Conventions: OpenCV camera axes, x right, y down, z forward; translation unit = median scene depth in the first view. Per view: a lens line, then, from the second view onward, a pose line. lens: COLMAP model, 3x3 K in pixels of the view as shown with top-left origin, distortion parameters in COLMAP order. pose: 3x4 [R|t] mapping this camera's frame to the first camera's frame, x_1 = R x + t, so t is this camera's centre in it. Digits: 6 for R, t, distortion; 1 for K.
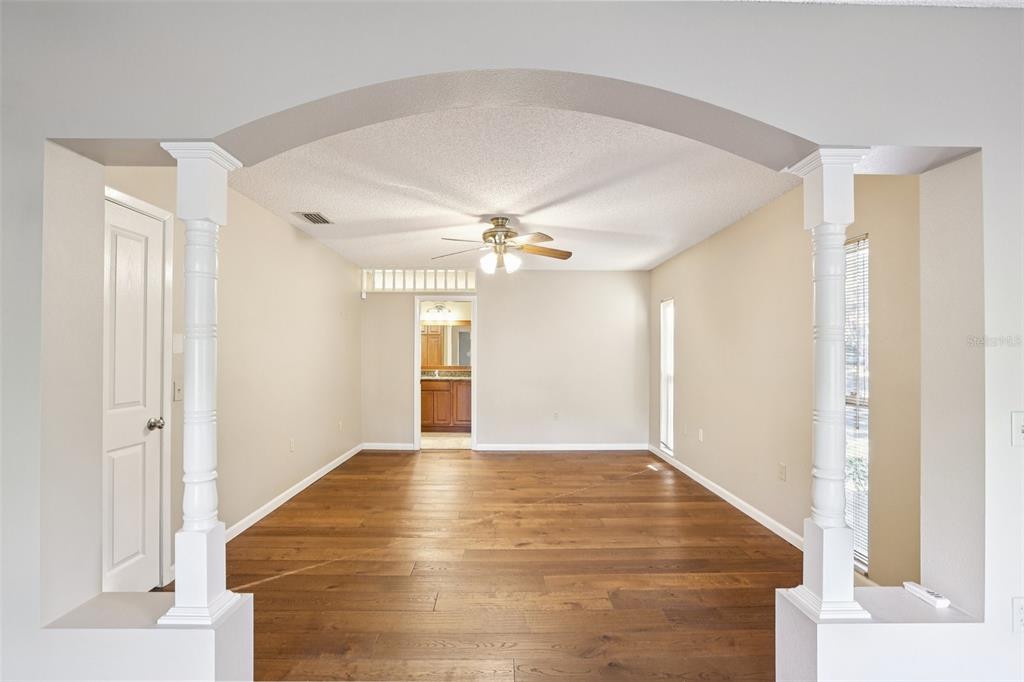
lens RADIAL K [[470.2, 0, 512.0], [0, 470.2, 343.8], [0, 0, 1]] dist [-0.045812, 0.018213]
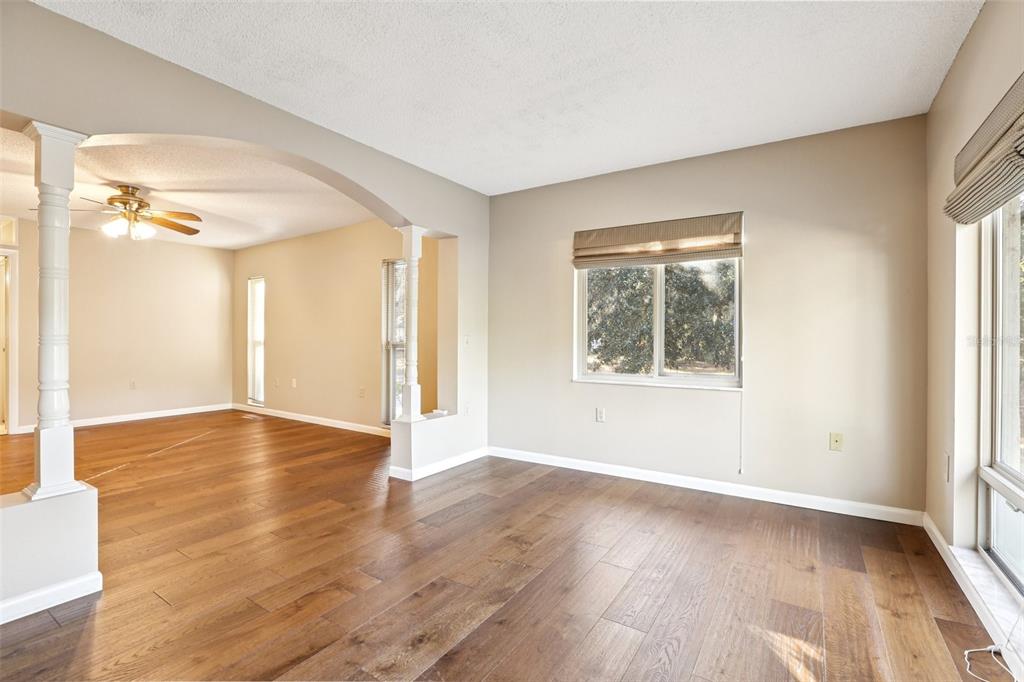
lens RADIAL K [[470.2, 0, 512.0], [0, 470.2, 343.8], [0, 0, 1]] dist [-0.045812, 0.018213]
pose [[0.561366, -0.011786, 0.827483, -0.406247], [-0.016699, 0.999534, 0.025565, 0.045629], [-0.827399, -0.028169, 0.560908, -0.307127]]
